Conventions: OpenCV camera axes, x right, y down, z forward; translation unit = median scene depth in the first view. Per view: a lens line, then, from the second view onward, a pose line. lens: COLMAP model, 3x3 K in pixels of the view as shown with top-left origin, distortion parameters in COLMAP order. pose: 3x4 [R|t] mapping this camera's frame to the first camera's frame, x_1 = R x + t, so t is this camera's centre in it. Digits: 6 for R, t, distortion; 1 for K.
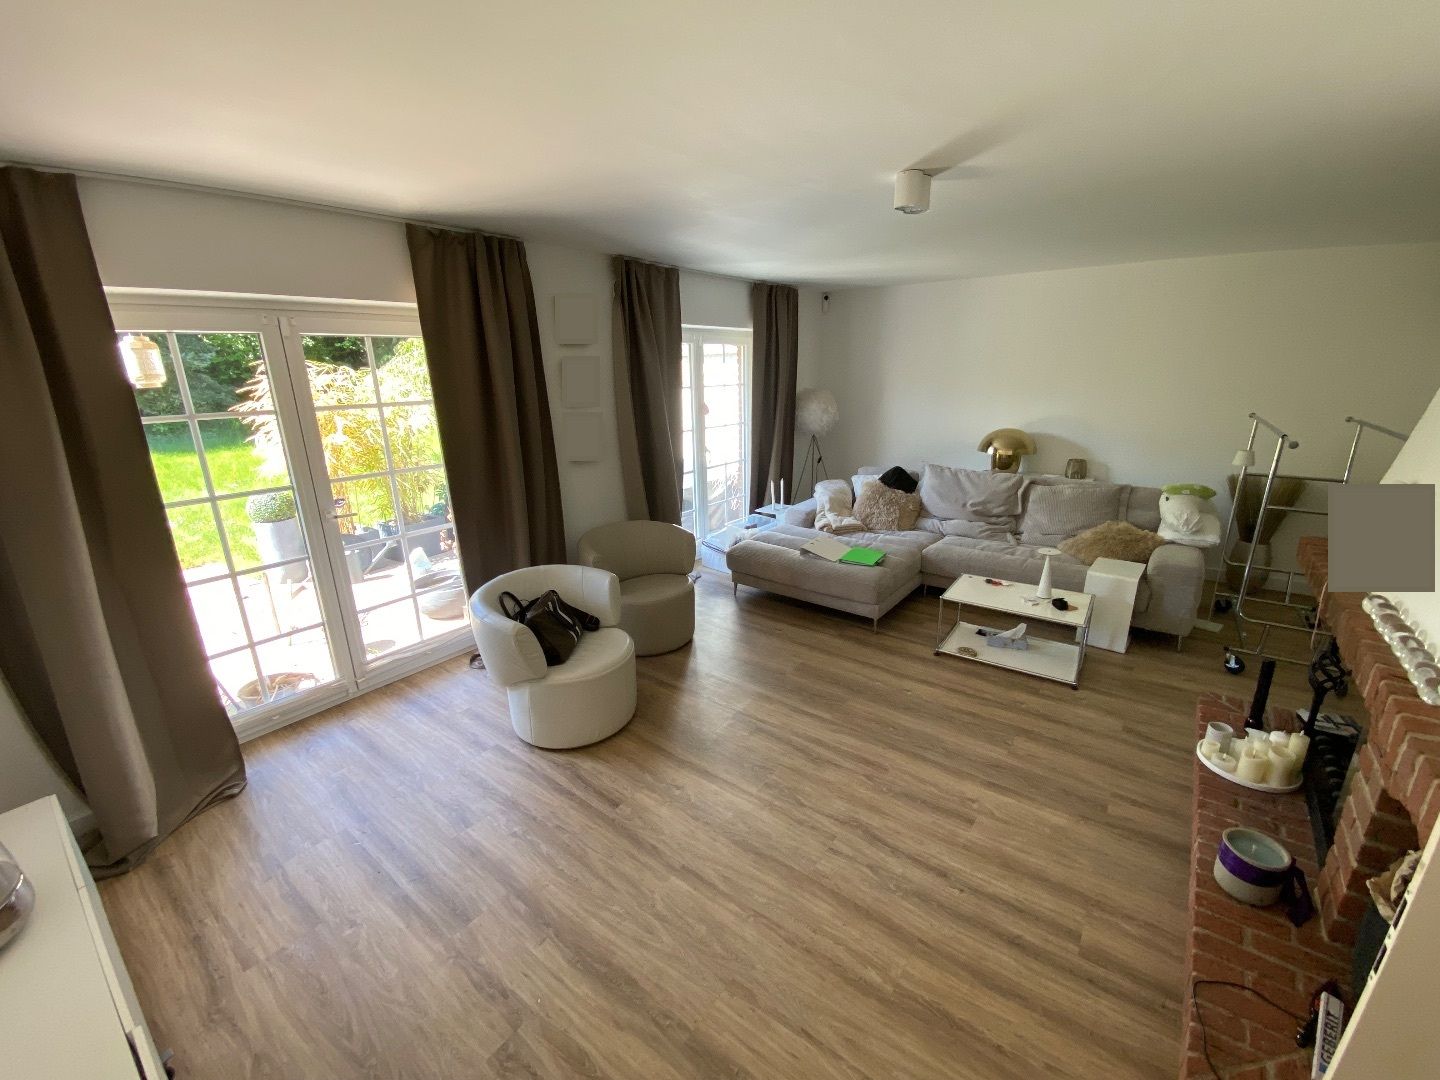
lens RADIAL K [[593.2, 0, 720.0], [0, 593.2, 540.0], [0, 0, 1]] dist [0.071856, -0.053433]
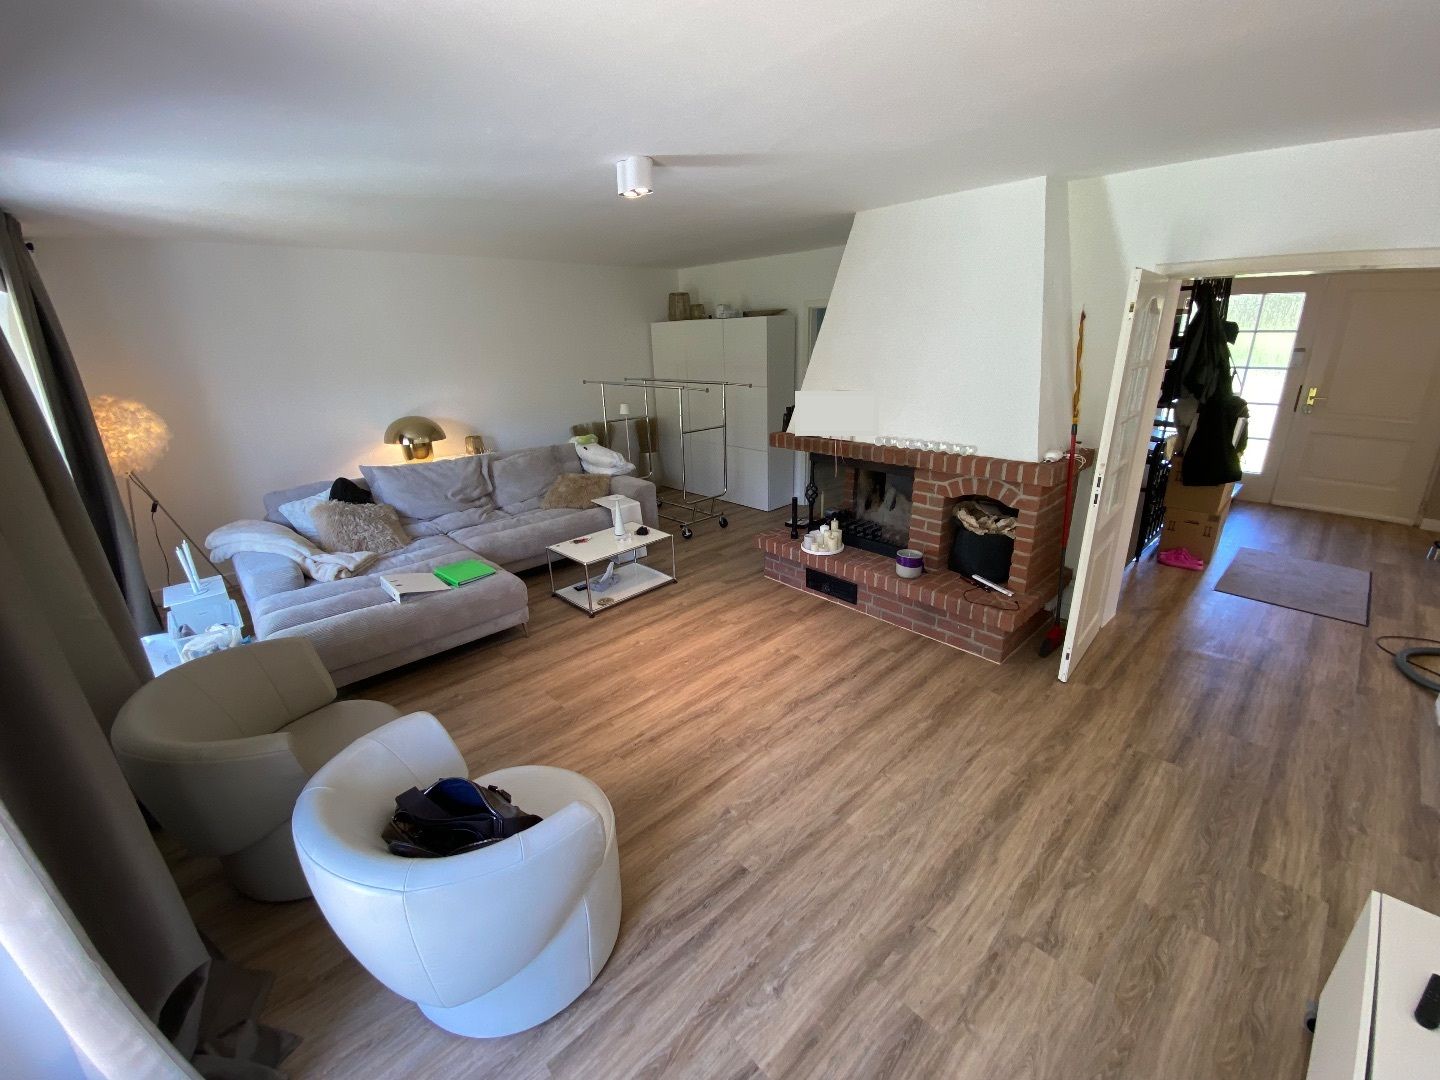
lens RADIAL K [[593.2, 0, 720.0], [0, 593.2, 540.0], [0, 0, 1]] dist [0.071856, -0.053433]
pose [[0.156660, -0.312038, 0.937065, -0.718210], [0.304143, 0.917914, 0.254814, -0.176848], [-0.939657, 0.245083, 0.238704, 0.631744]]
